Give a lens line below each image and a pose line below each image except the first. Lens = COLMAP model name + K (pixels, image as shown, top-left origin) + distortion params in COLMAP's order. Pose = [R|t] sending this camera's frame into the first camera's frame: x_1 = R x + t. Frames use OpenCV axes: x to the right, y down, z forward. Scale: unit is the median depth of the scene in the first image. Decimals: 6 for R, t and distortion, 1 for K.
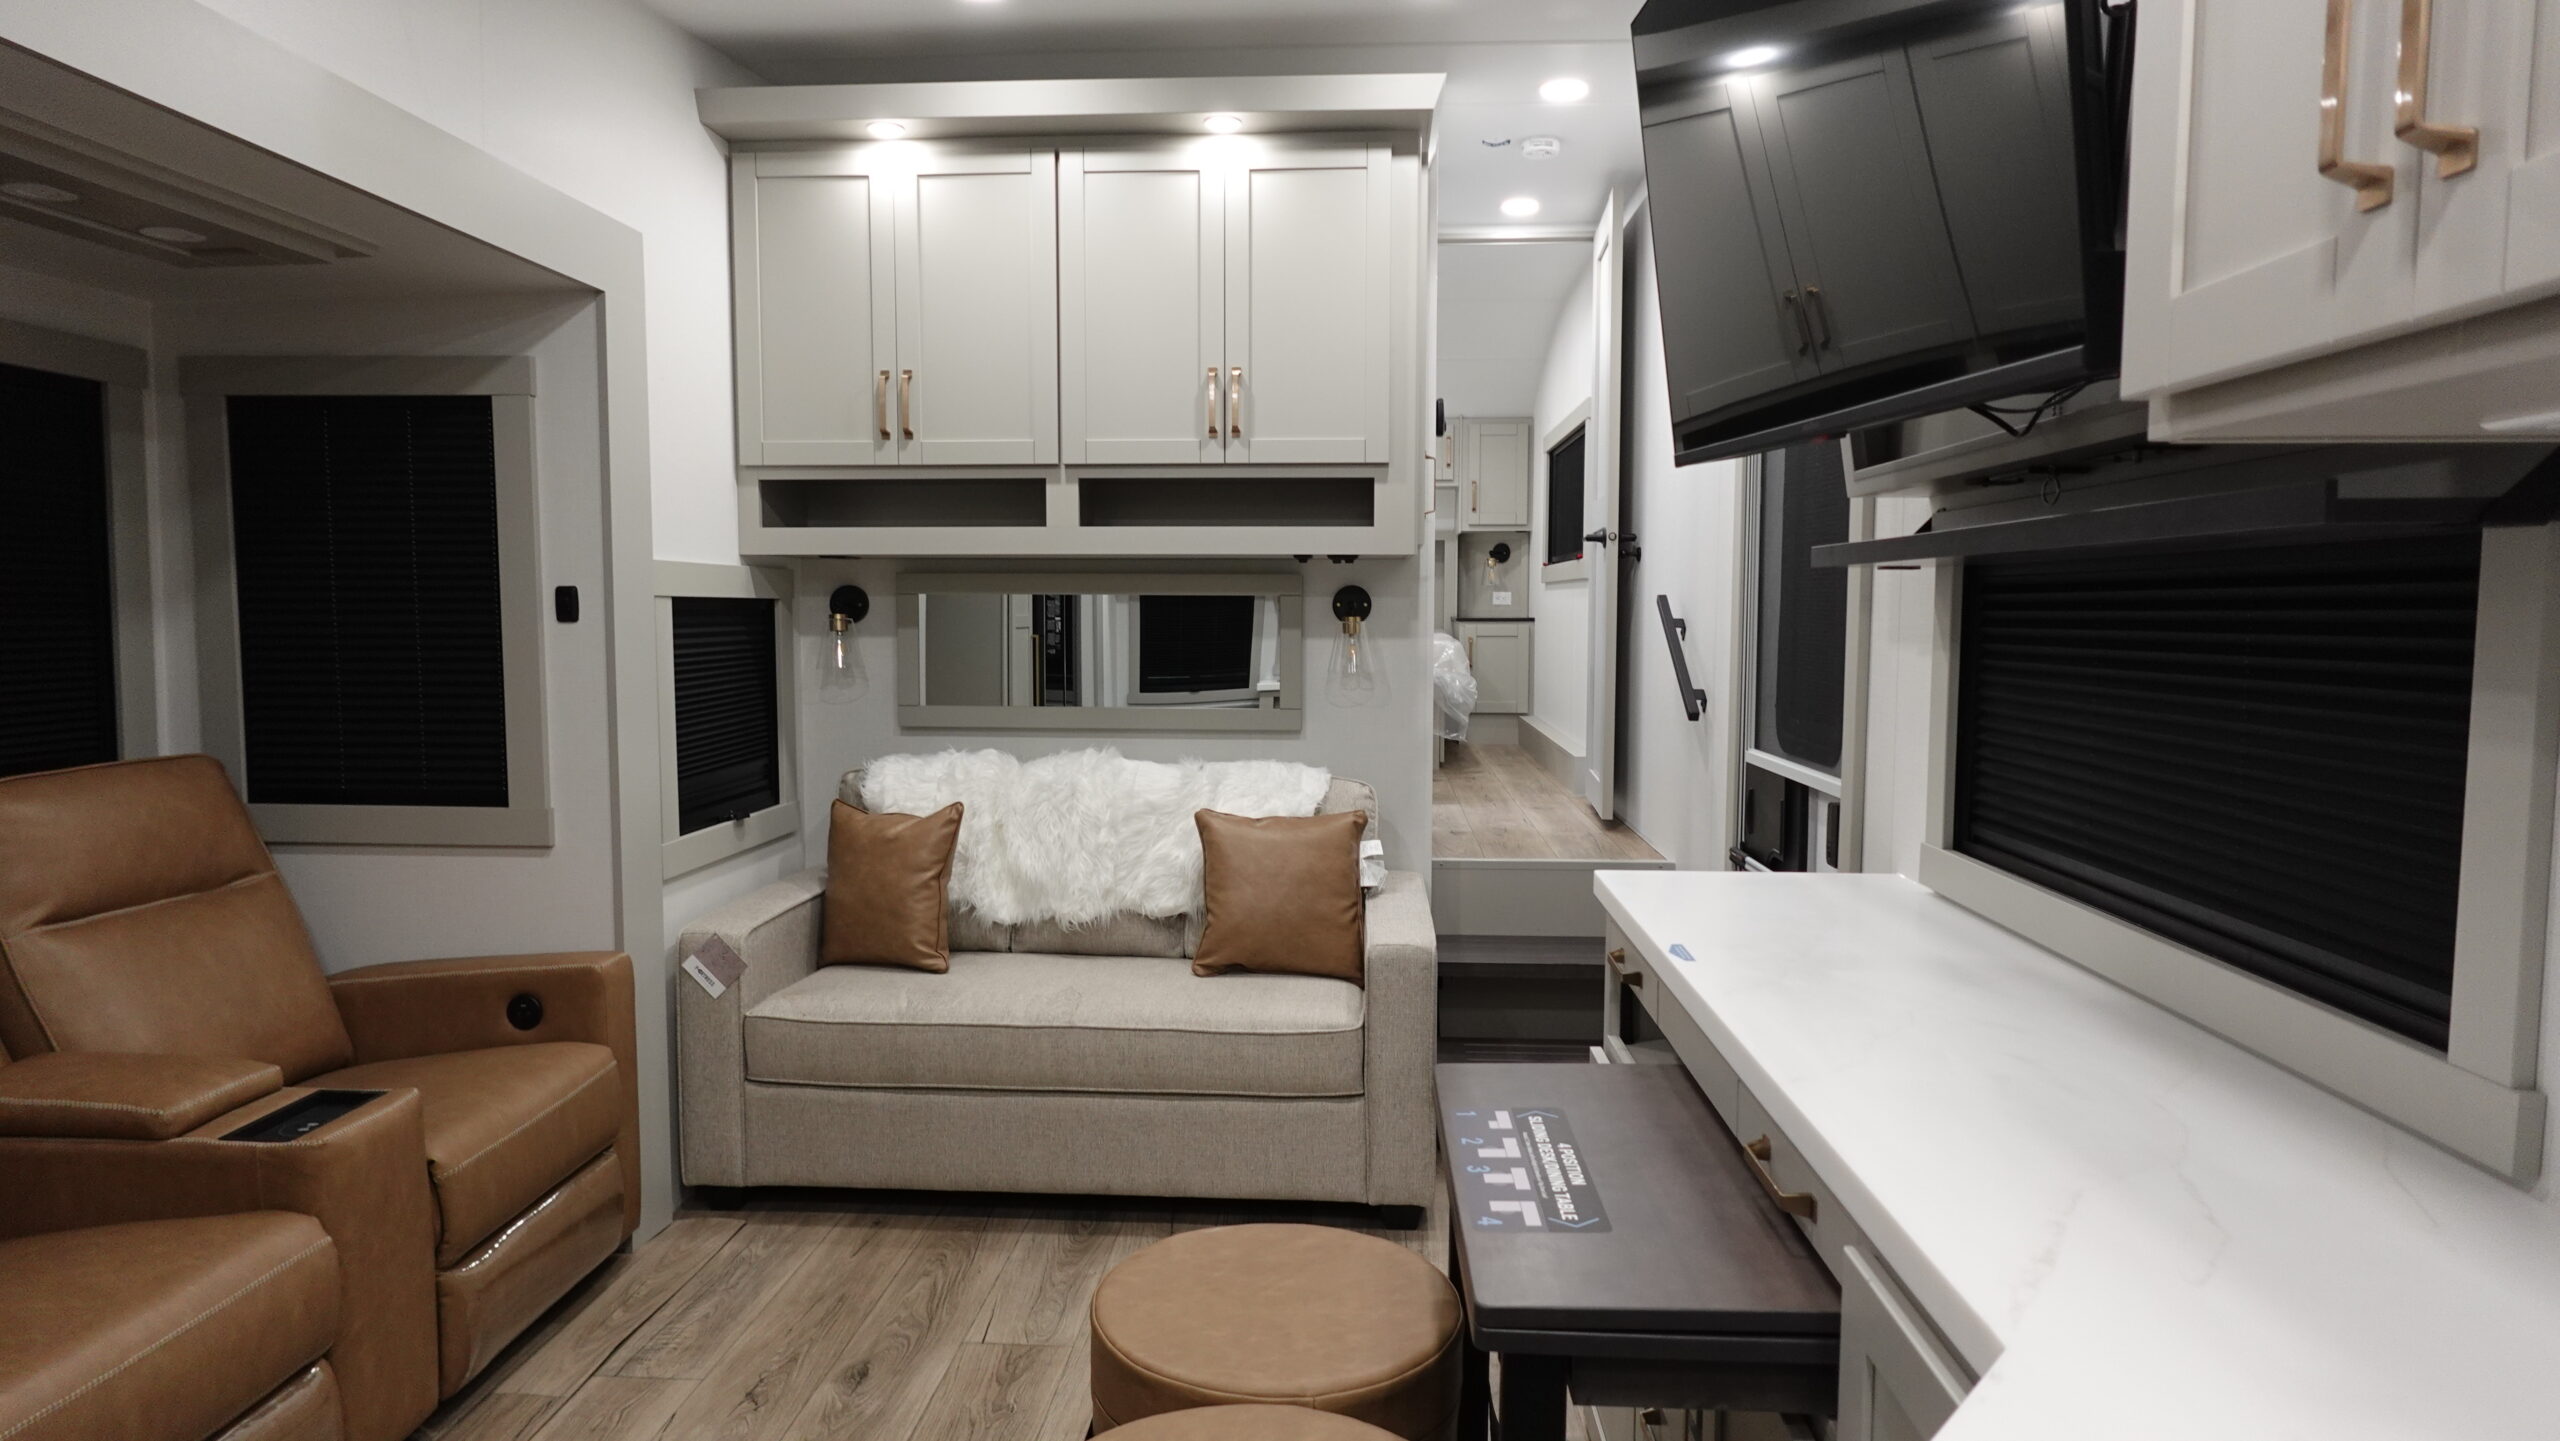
lens RADIAL K [[1447.0, 0, 1282.1], [0, 1447.0, 716.9], [0, 0, 1]] dist [-0.003840, 0.002653]
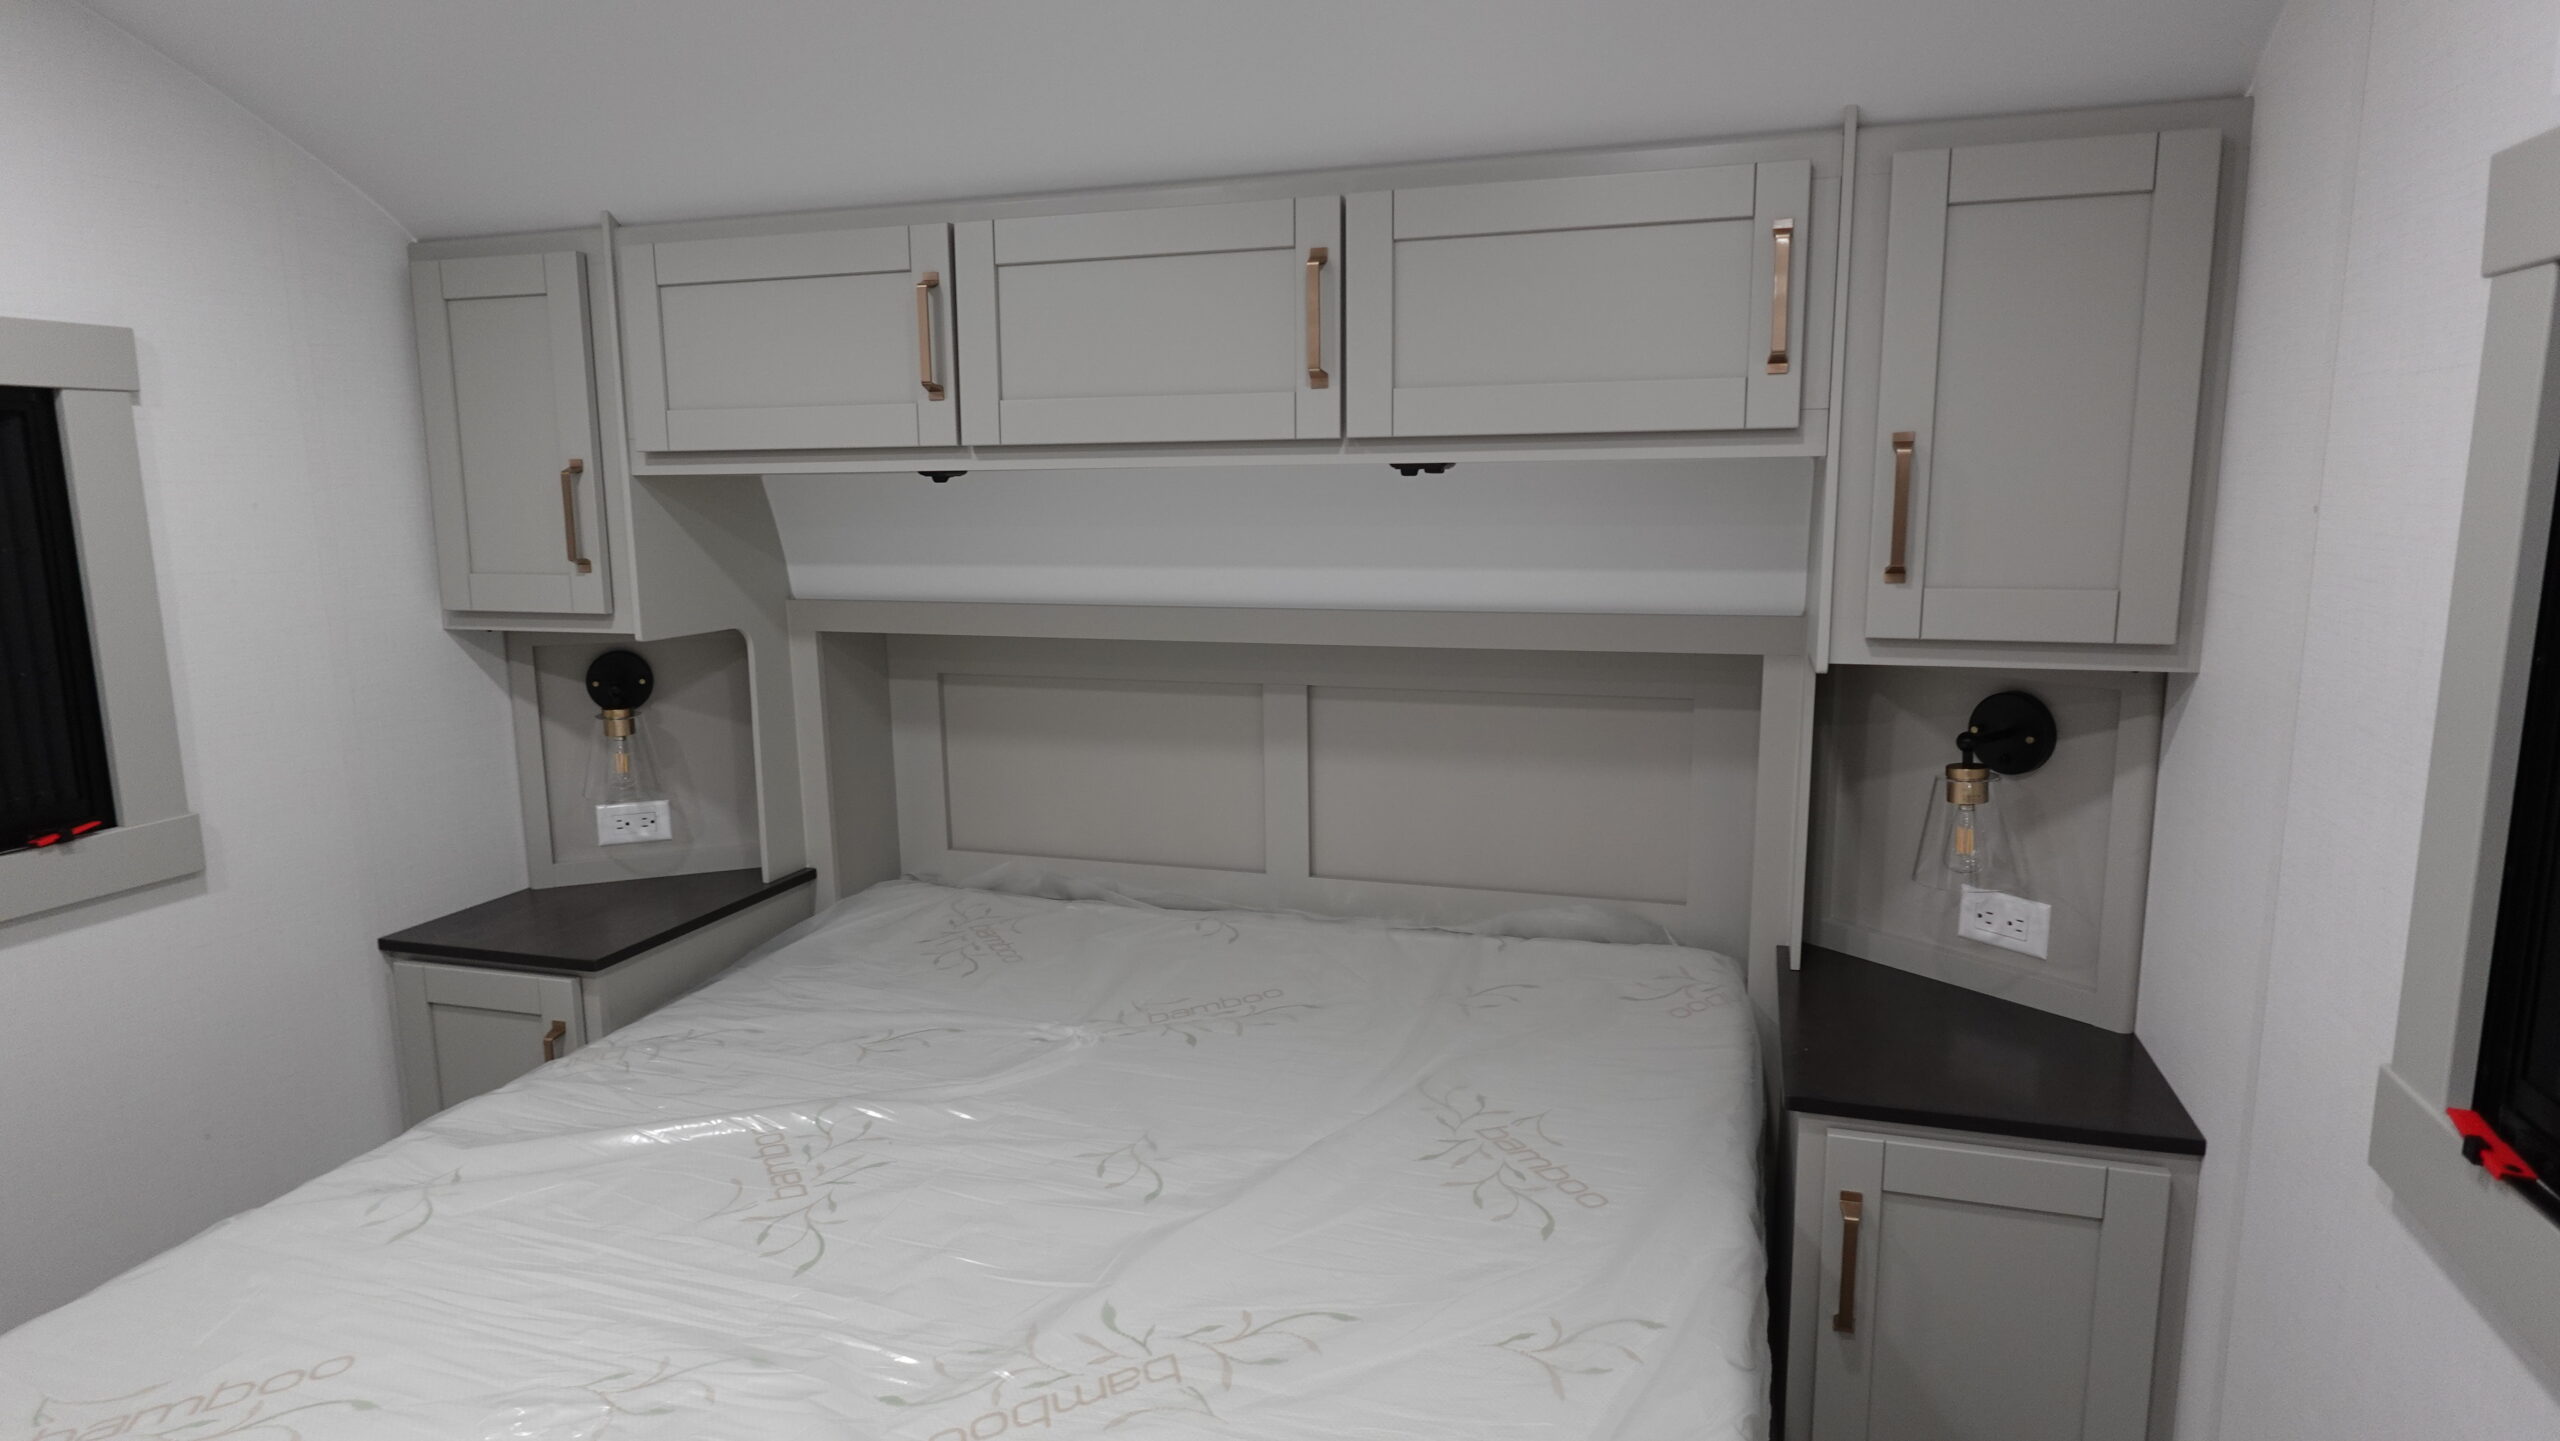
lens RADIAL K [[1447.0, 0, 1282.1], [0, 1447.0, 716.9], [0, 0, 1]] dist [-0.003840, 0.002653]
pose [[0.969898, 0.022170, -0.242500, 0.094676], [-0.000139, 0.995897, 0.090493, -0.137814], [0.243511, -0.087735, 0.965922, 0.751326]]
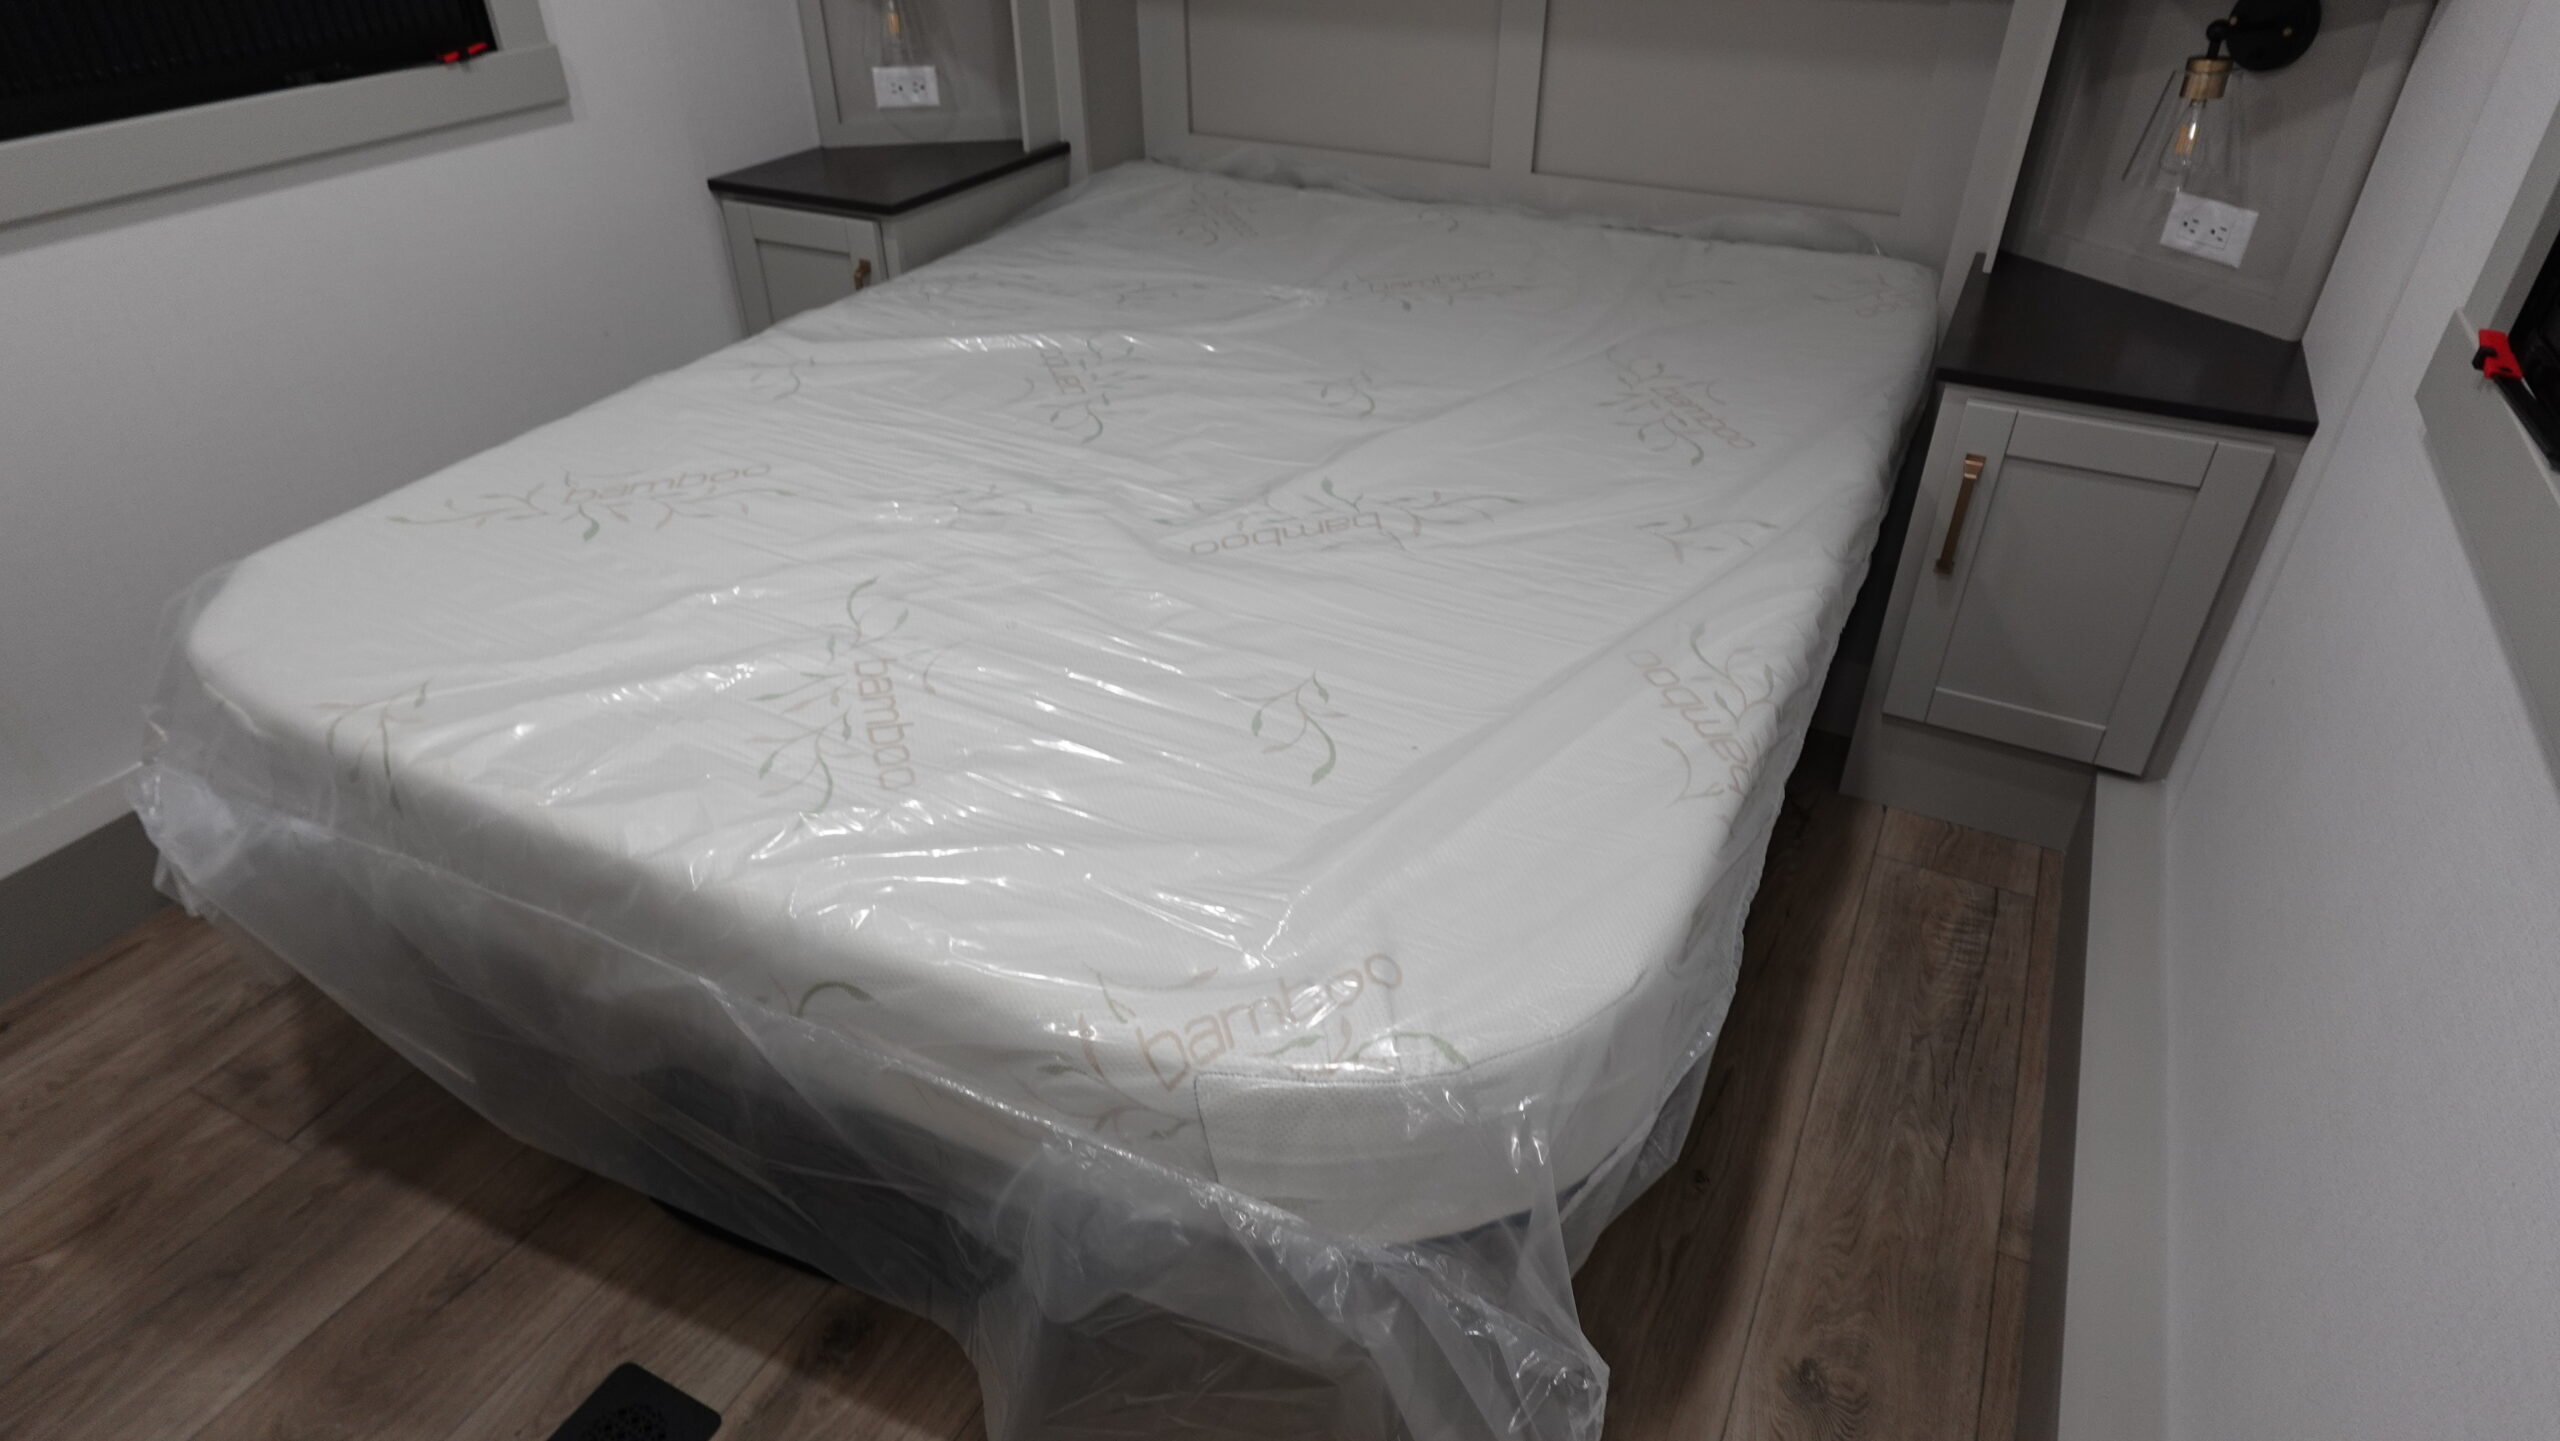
lens RADIAL K [[1447.0, 0, 1282.1], [0, 1447.0, 716.9], [0, 0, 1]] dist [-0.003840, 0.002653]
pose [[0.919488, 0.214091, -0.329706, 0.107538], [-0.023816, 0.867494, 0.496877, -0.128801], [0.392395, -0.449020, 0.802750, 0.713165]]
